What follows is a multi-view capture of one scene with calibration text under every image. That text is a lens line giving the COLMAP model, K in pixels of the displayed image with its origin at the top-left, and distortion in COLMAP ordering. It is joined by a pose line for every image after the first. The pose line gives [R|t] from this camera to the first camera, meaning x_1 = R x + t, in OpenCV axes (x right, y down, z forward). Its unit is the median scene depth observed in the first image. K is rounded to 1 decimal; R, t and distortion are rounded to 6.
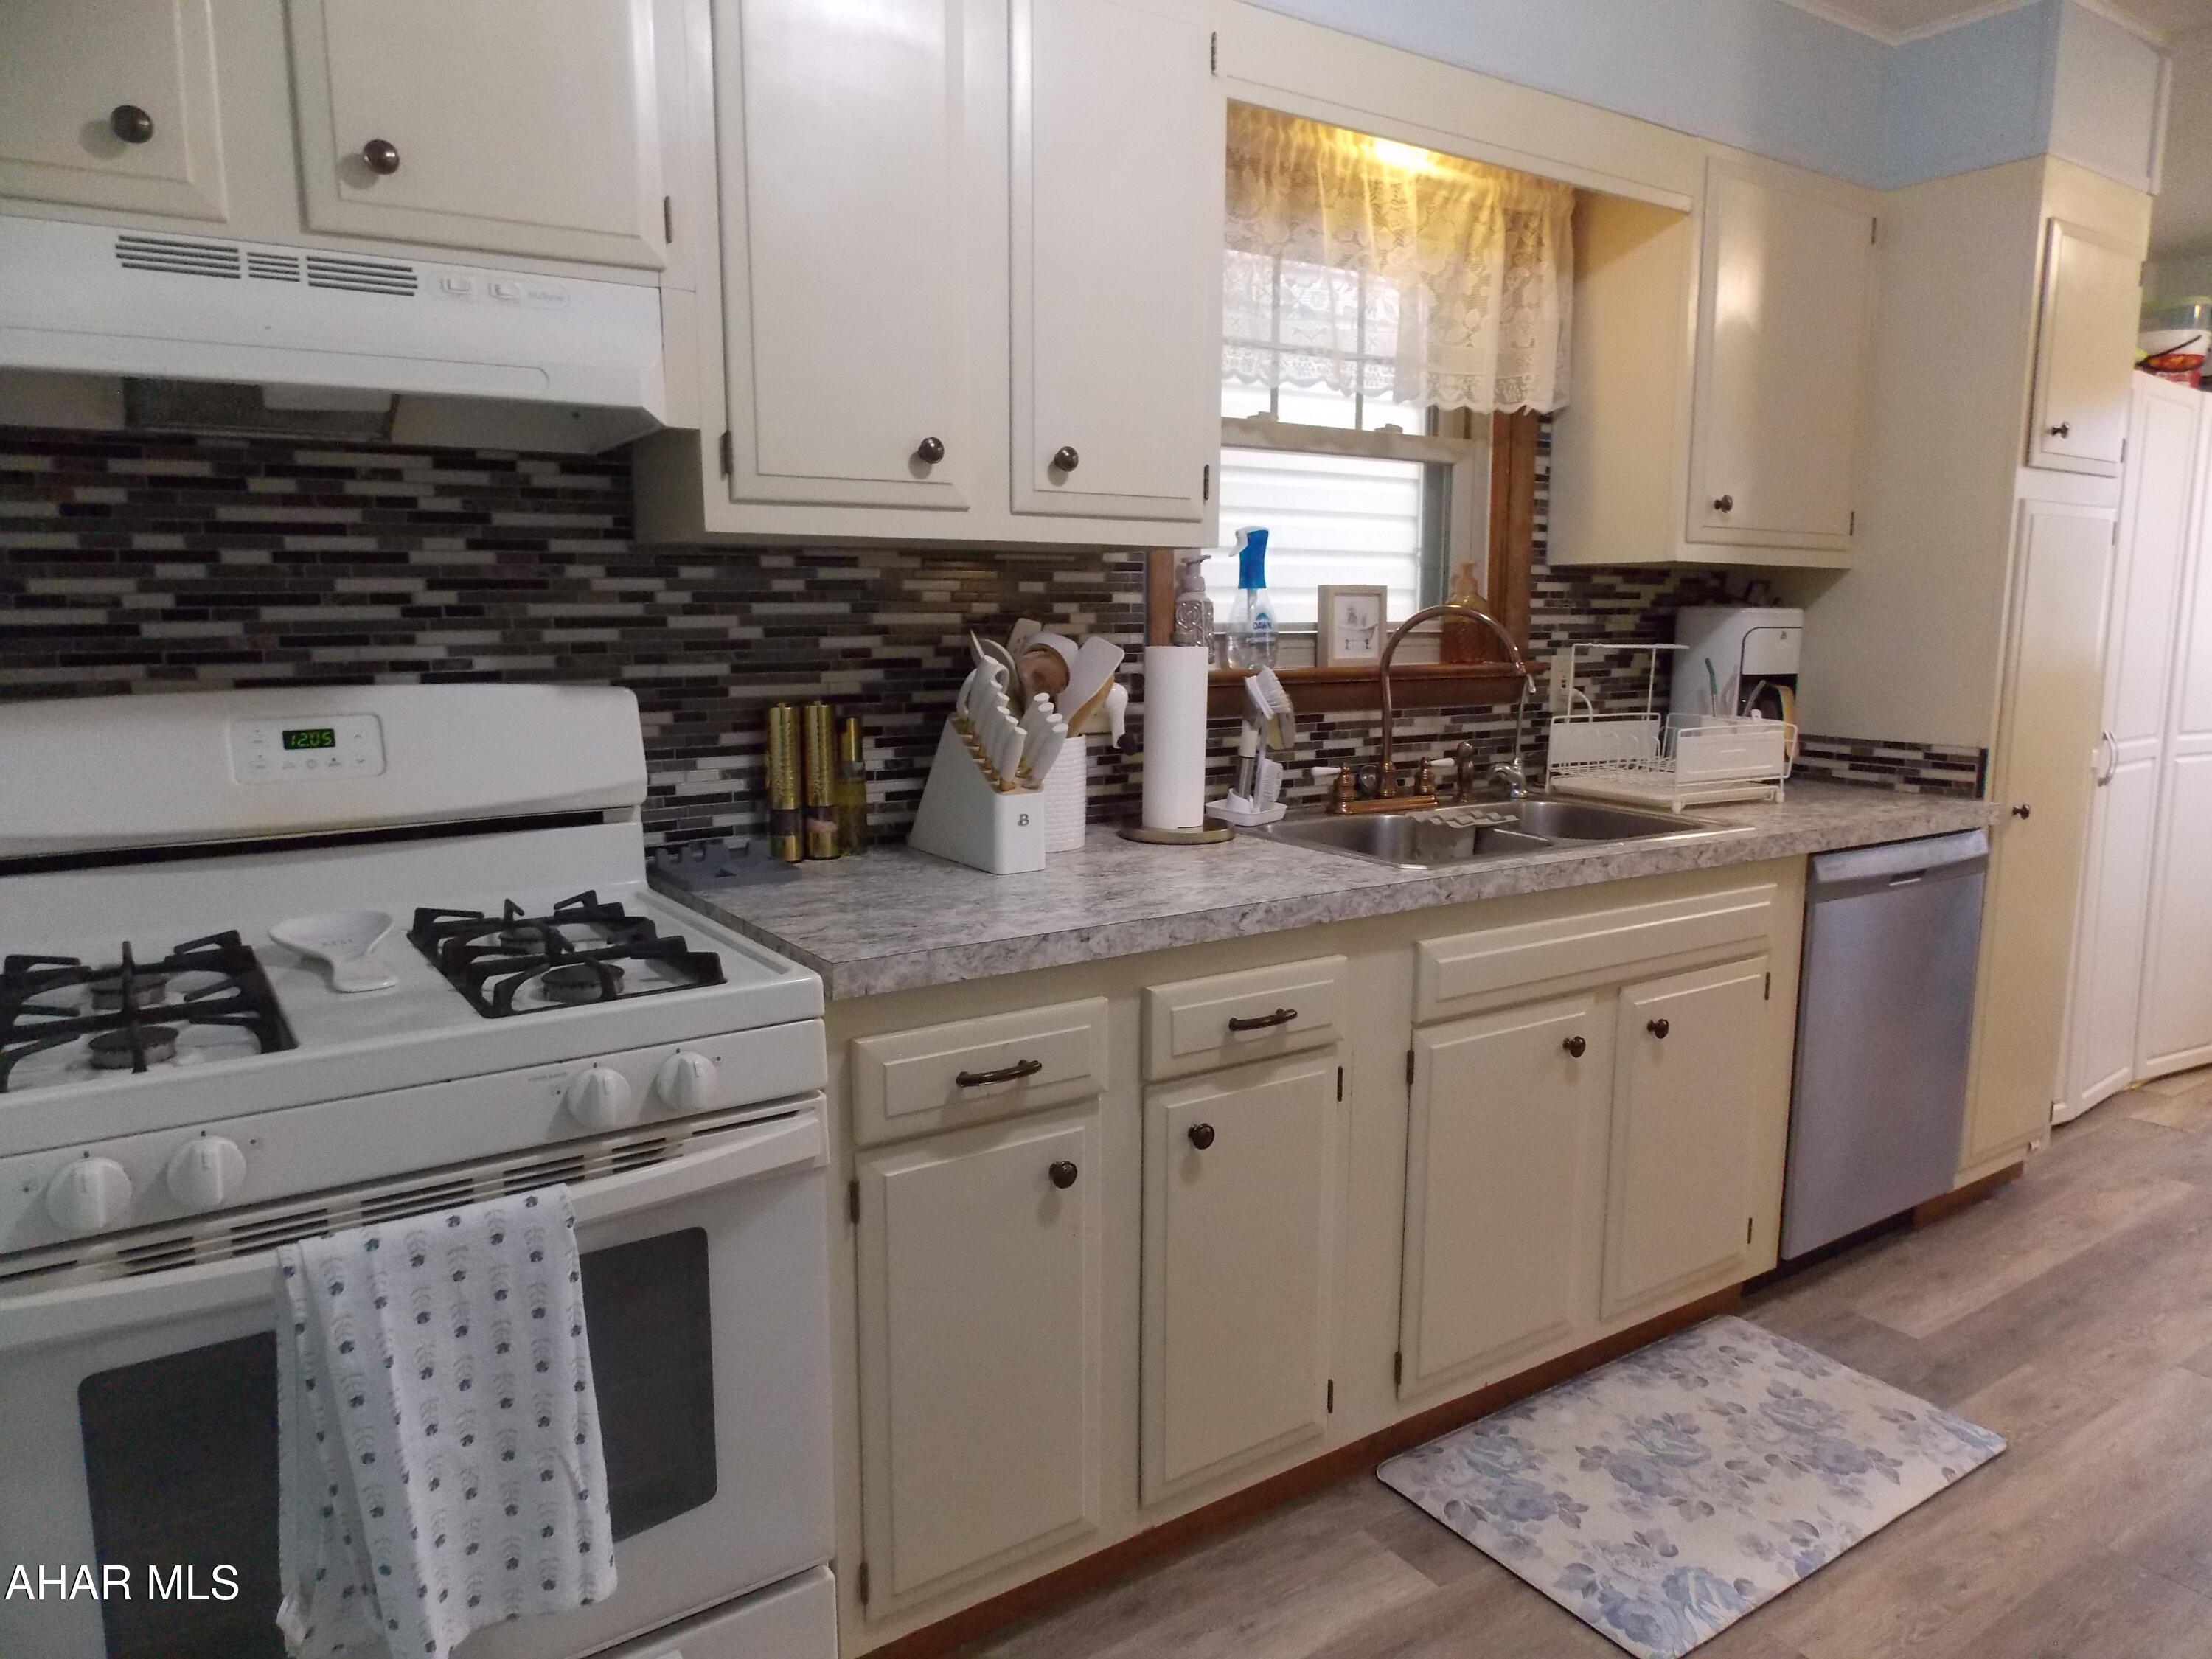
lens RADIAL K [[1458.7, 0, 1109.3], [0, 1458.7, 826.9], [0, 0, 1]] dist [-0.001364, -0.002348]
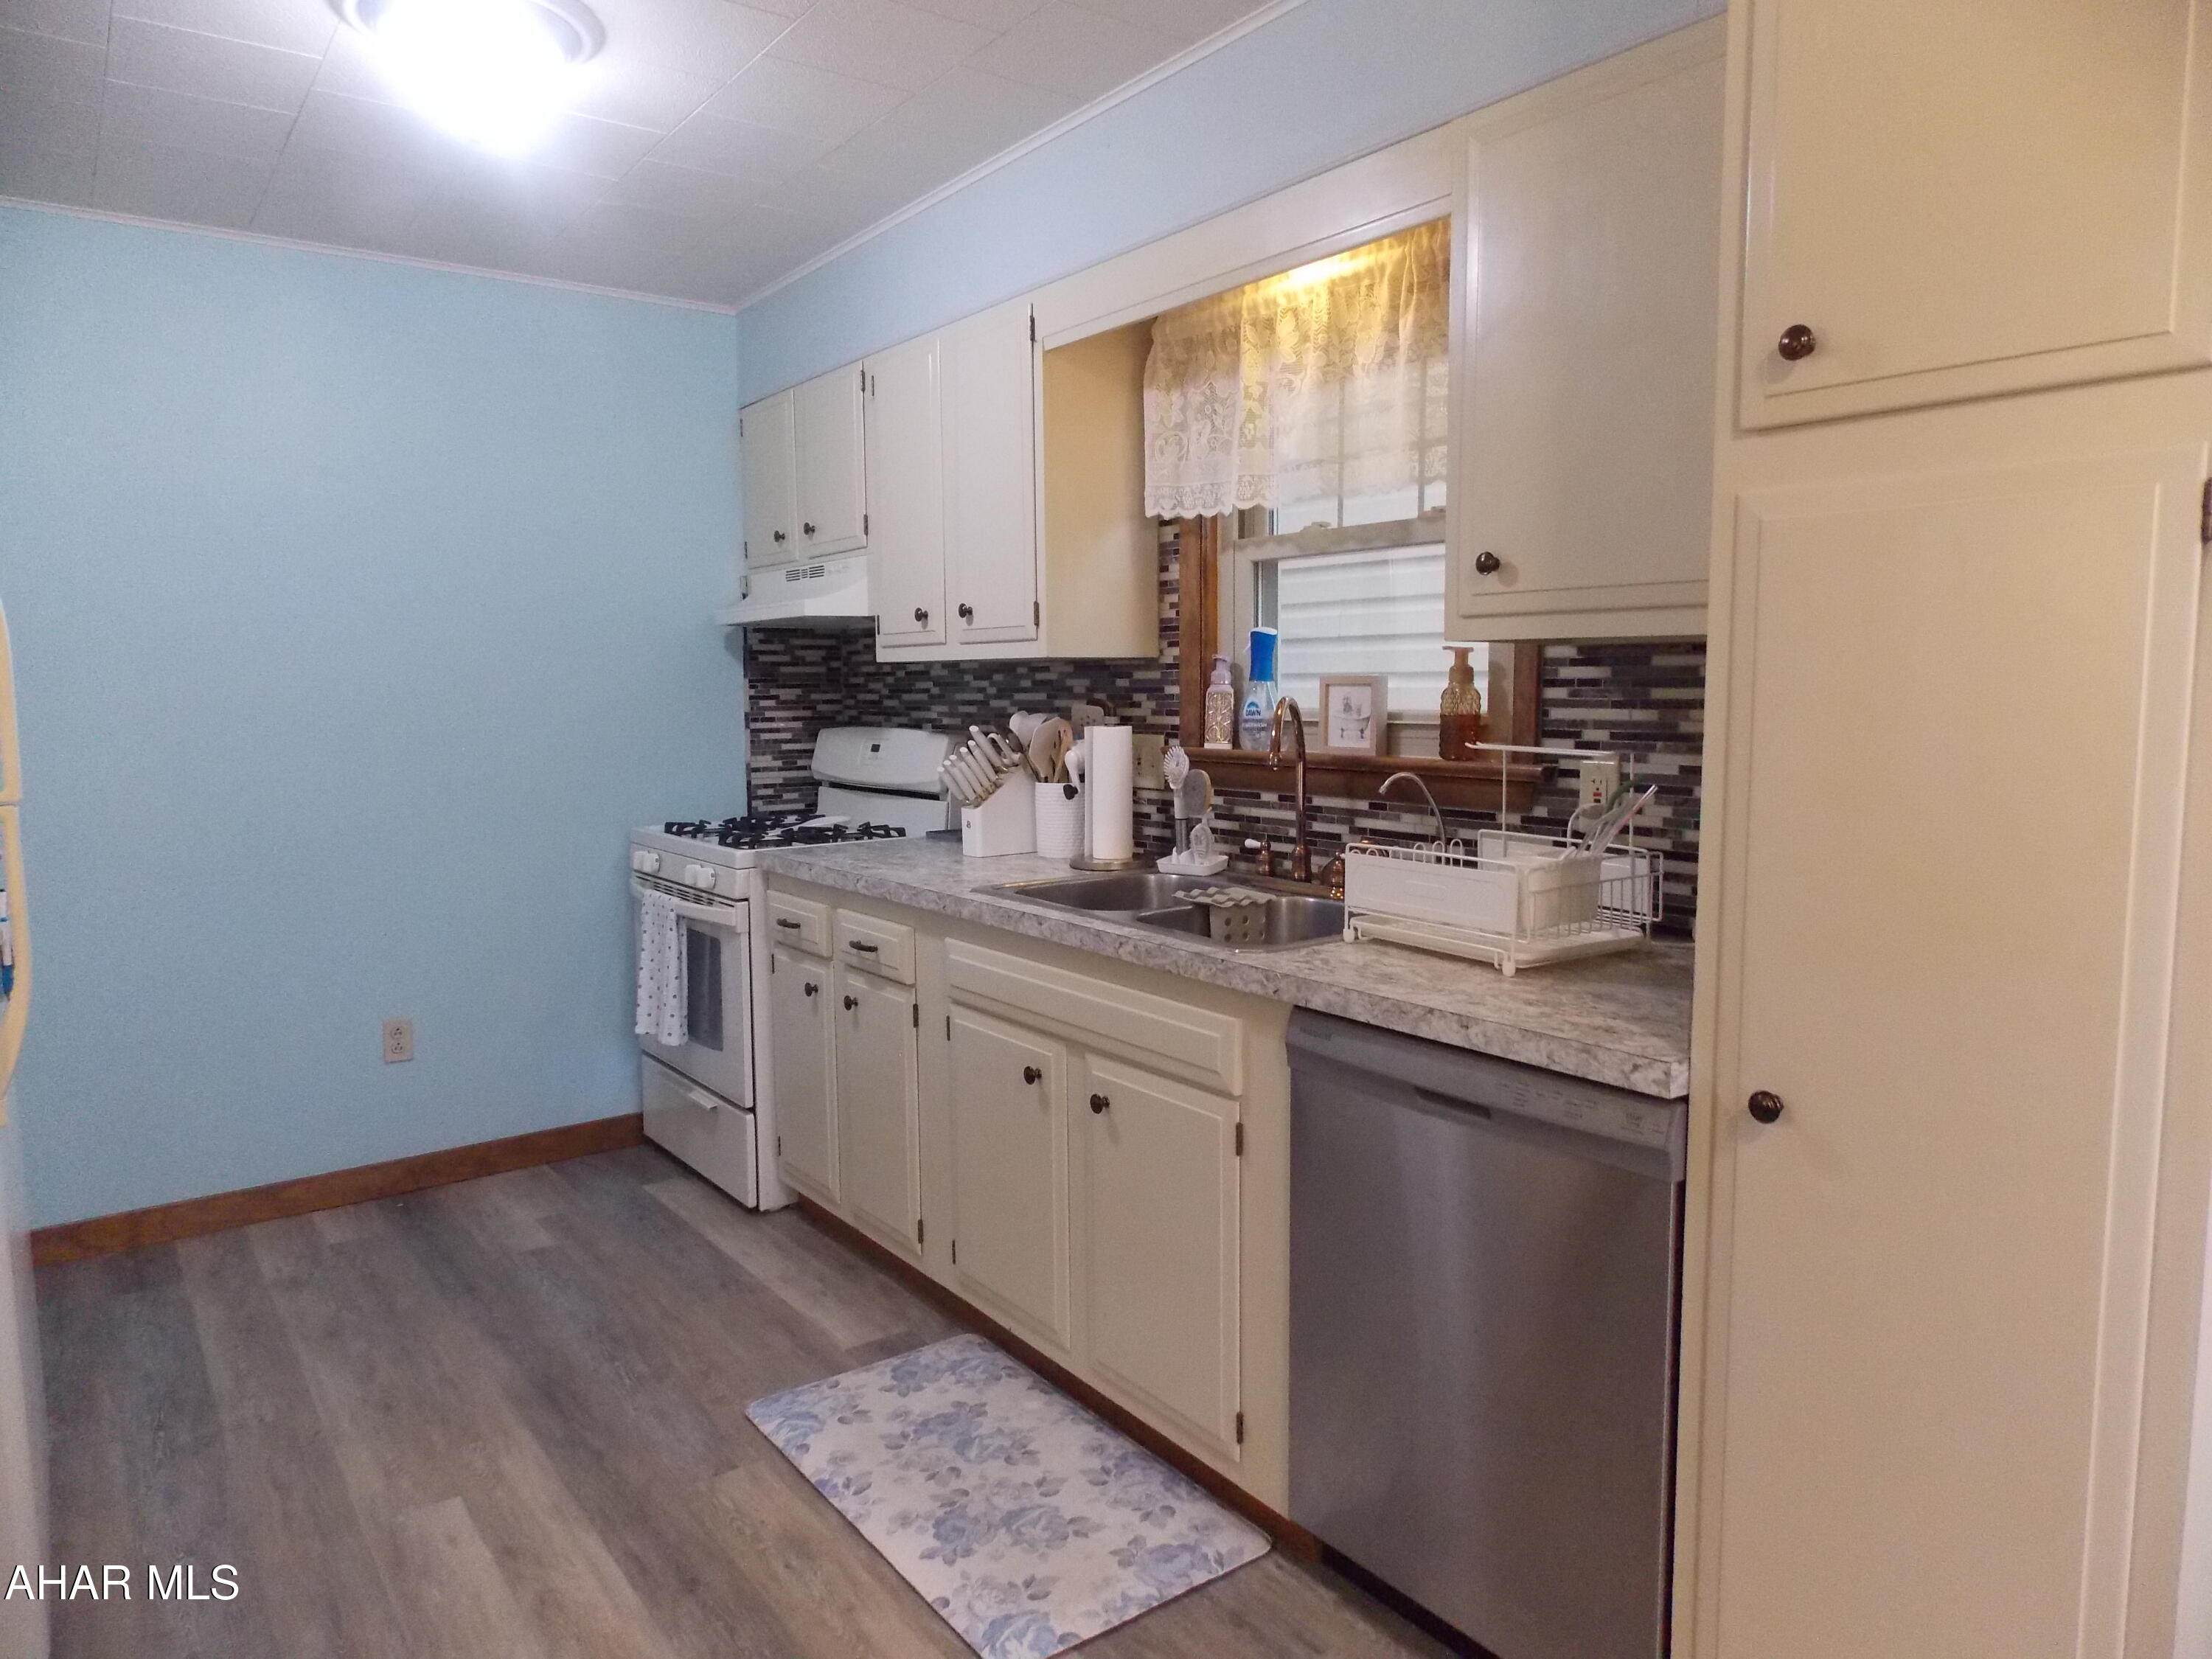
lens RADIAL K [[1458.7, 0, 1109.3], [0, 1458.7, 826.9], [0, 0, 1]] dist [-0.001364, -0.002348]
pose [[0.043120, 0.096510, -0.994398, 1.389788], [-0.143223, 0.985640, 0.089449, -0.150038], [0.988751, 0.138564, 0.056323, 0.921172]]
